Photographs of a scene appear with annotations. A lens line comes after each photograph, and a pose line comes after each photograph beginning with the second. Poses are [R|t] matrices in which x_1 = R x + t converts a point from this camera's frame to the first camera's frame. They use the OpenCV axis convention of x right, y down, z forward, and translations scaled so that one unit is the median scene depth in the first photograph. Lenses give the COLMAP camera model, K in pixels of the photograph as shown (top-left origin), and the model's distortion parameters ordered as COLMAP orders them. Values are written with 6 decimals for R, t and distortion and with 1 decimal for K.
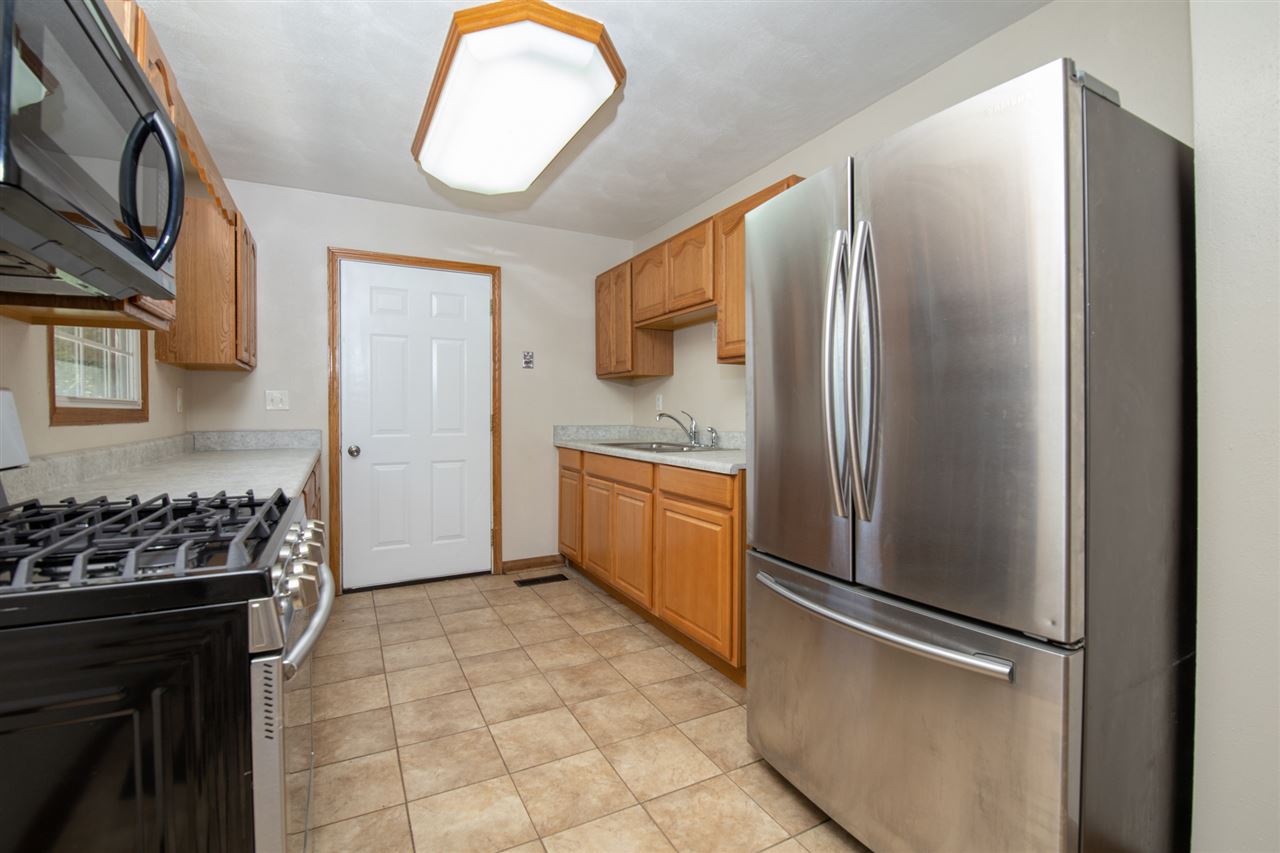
lens RADIAL K [[558.0, 0, 637.2], [0, 558.0, 415.0], [0, 0, 1]] dist [-0.000859, -0.008736]
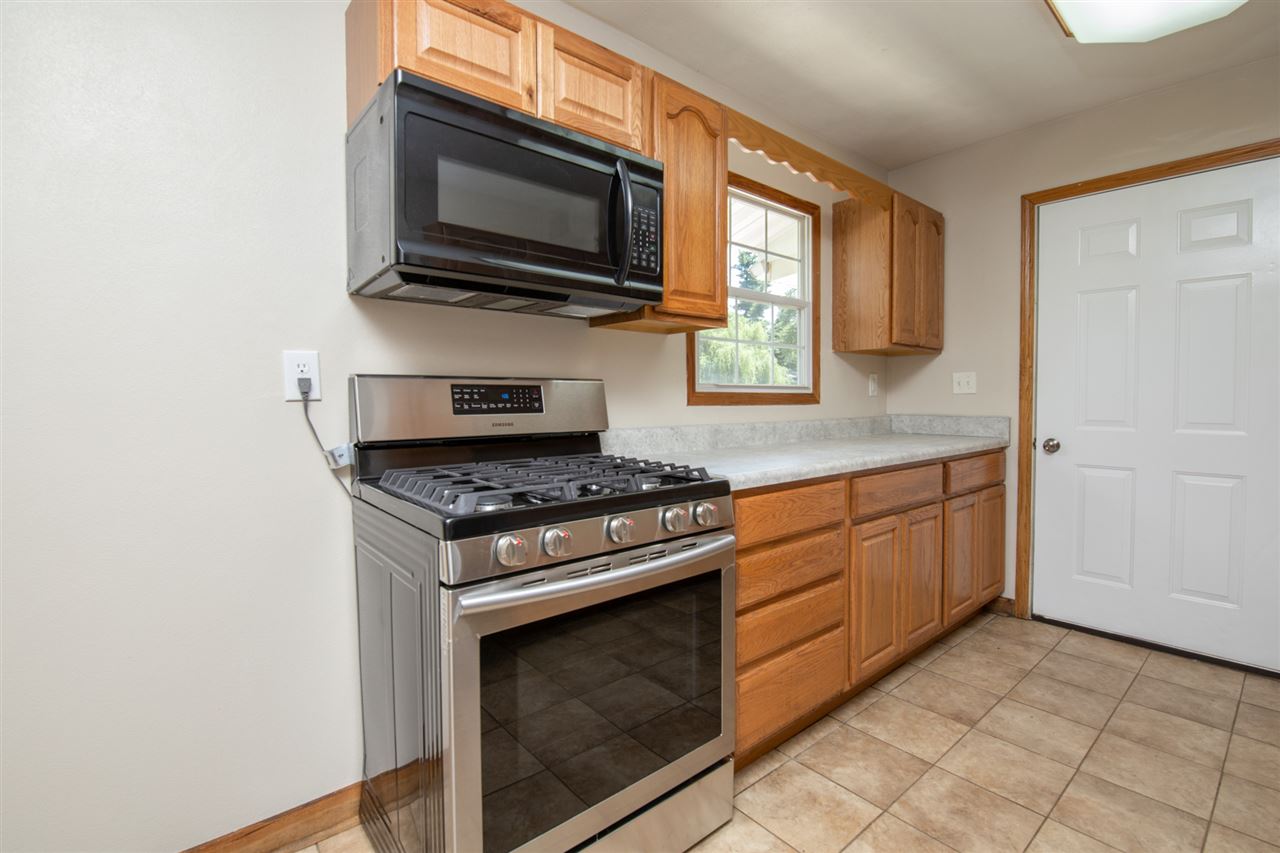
lens RADIAL K [[581.8, 0, 650.6], [0, 581.8, 413.3], [0, 0, 1]] dist [-0.000882, -0.009505]
pose [[0.225001, 0.027029, -0.973984, 0.192258], [-0.005926, 0.999635, 0.026372, 0.001017], [0.974341, -0.000162, 0.225079, 0.312065]]
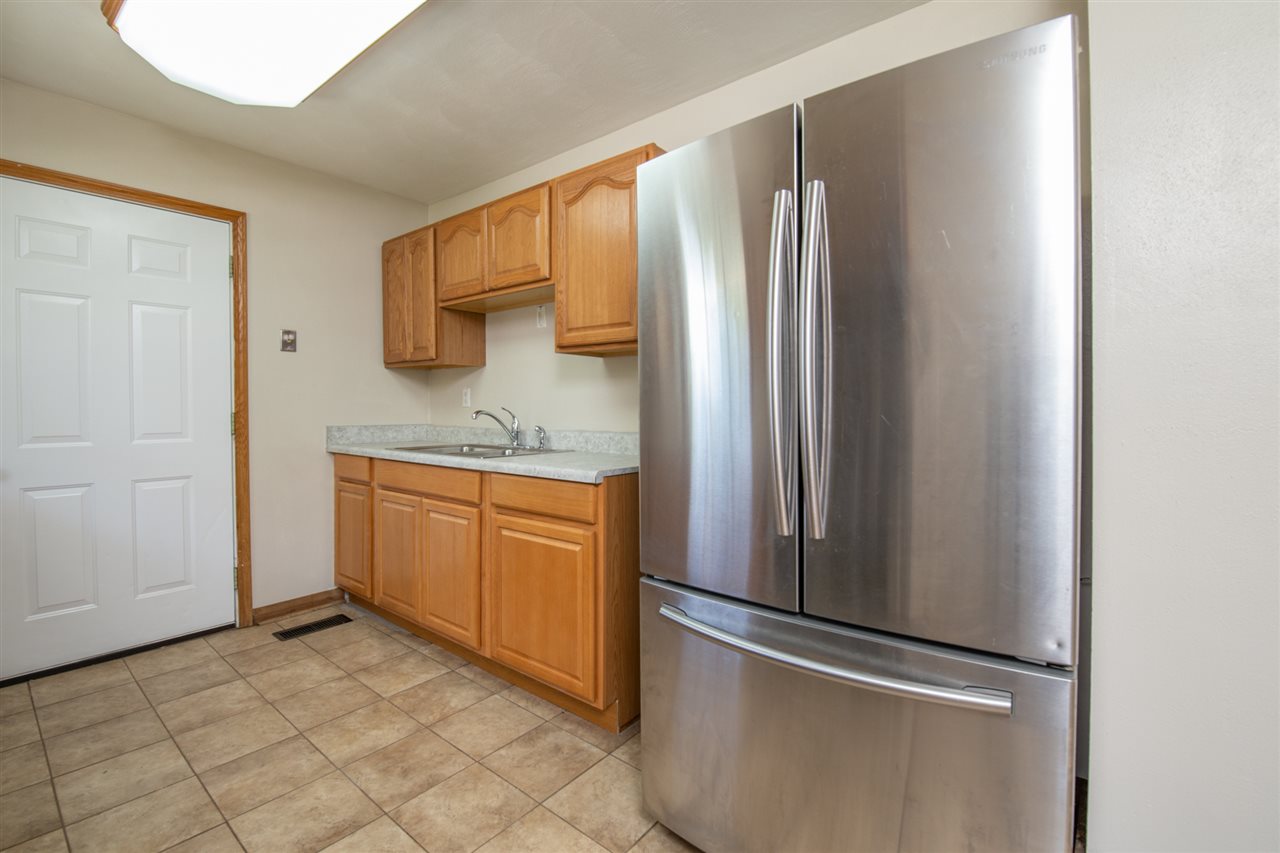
lens RADIAL K [[552.2, 0, 633.2], [0, 552.2, 417.0], [0, 0, 1]] dist [-0.002055, -0.008957]
pose [[0.918916, -0.006687, 0.394398, -0.082695], [0.002379, 0.999932, 0.011411, -0.002334], [-0.394447, -0.009547, 0.918869, 0.164853]]
